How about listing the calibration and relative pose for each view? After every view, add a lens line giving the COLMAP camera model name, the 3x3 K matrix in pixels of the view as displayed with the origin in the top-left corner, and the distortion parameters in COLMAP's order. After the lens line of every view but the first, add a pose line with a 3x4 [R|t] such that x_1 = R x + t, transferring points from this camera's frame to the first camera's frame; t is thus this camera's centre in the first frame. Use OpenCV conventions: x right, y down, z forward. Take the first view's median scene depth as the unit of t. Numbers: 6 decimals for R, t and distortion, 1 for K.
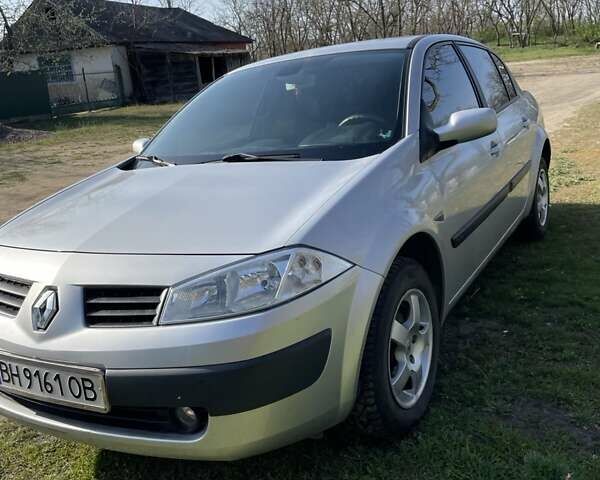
lens RADIAL K [[611.7, 0, 300.0], [0, 611.7, 240.0], [0, 0, 1]] dist [0.109829, -0.144928]
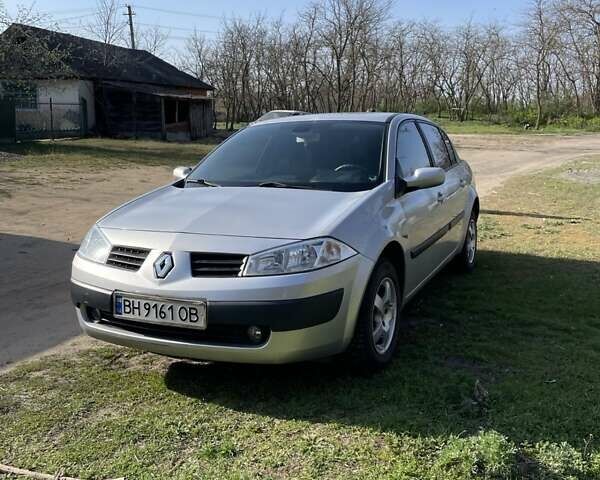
lens RADIAL K [[611.7, 0, 300.0], [0, 611.7, 240.0], [0, 0, 1]] dist [0.109829, -0.144928]
pose [[0.991776, 0.082228, 0.098080, -0.162470], [-0.074220, 0.993808, -0.082684, 0.108605], [-0.104271, 0.074725, 0.991738, -0.429234]]
